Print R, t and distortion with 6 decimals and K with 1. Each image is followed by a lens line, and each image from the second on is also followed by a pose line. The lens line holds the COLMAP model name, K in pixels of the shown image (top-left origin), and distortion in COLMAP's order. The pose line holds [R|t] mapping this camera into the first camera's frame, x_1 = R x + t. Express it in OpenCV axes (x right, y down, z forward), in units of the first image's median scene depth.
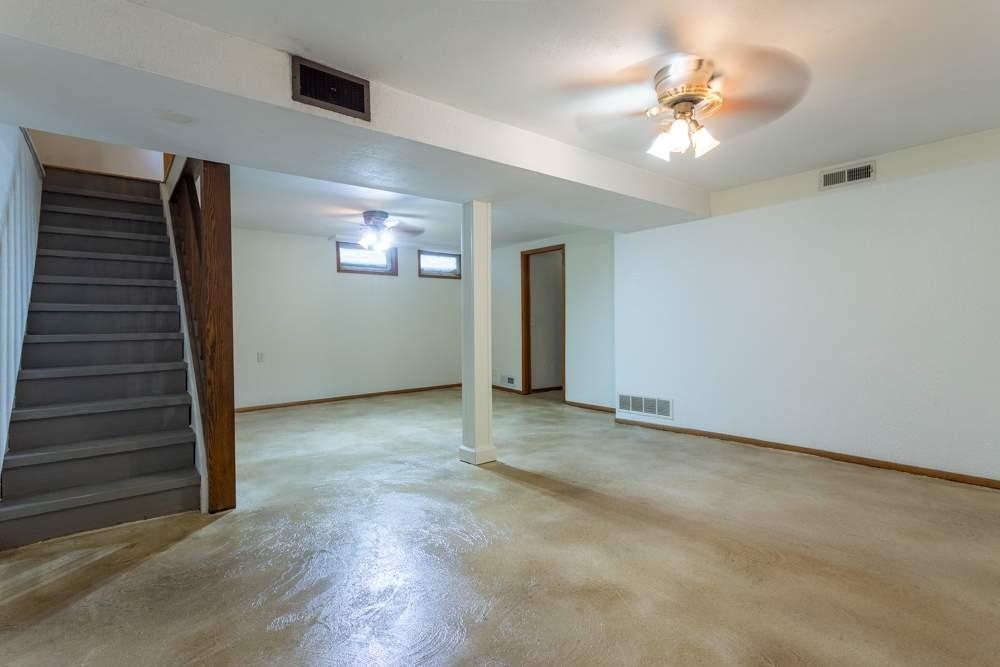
lens RADIAL K [[477.4, 0, 499.5], [0, 477.4, 328.8], [0, 0, 1]] dist [0.003606, 0.001825]
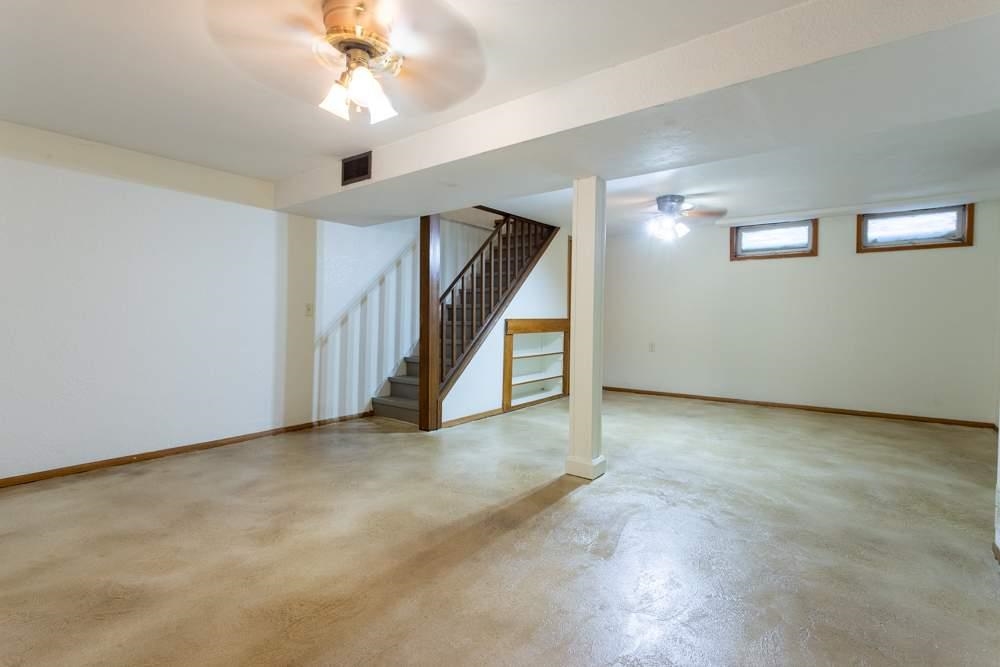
lens RADIAL K [[477.4, 0, 502.0], [0, 477.4, 325.2], [0, 0, 1]] dist [0.003606, 0.001825]
pose [[0.236021, 0.028924, -0.971317, 0.787772], [-0.021623, 0.999466, 0.024508, -0.016522], [0.971507, 0.015219, 0.236520, 0.655098]]
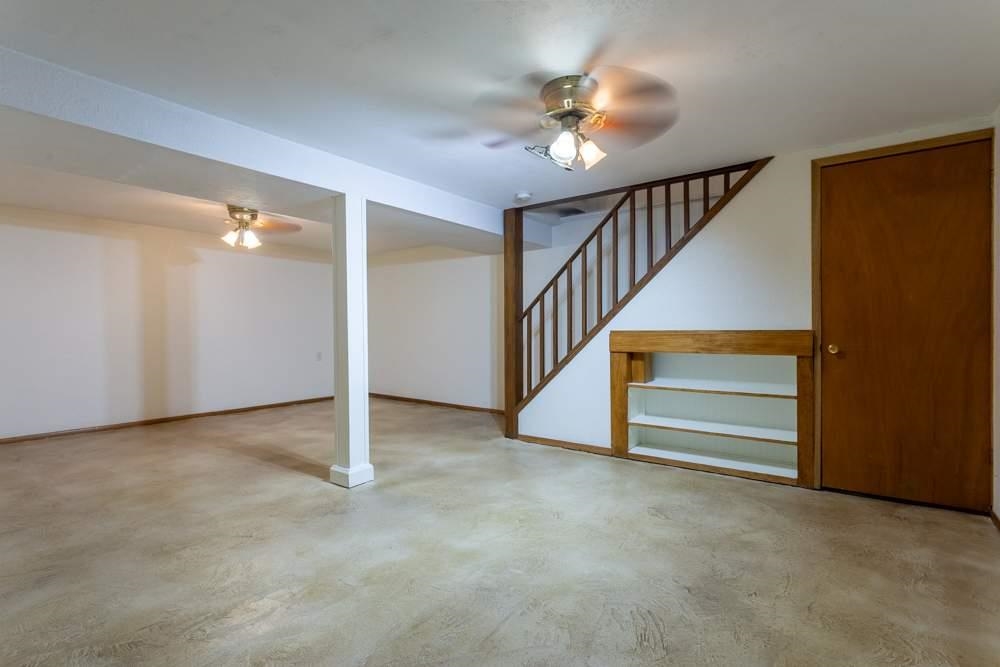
lens RADIAL K [[477.4, 0, 503.8], [0, 477.4, 329.9], [0, 0, 1]] dist [0.003606, 0.001825]
pose [[-0.972021, 0.015204, -0.234400, -0.122035], [0.010882, 0.999746, 0.019722, -0.026791], [0.234640, 0.016620, -0.971940, 1.998344]]
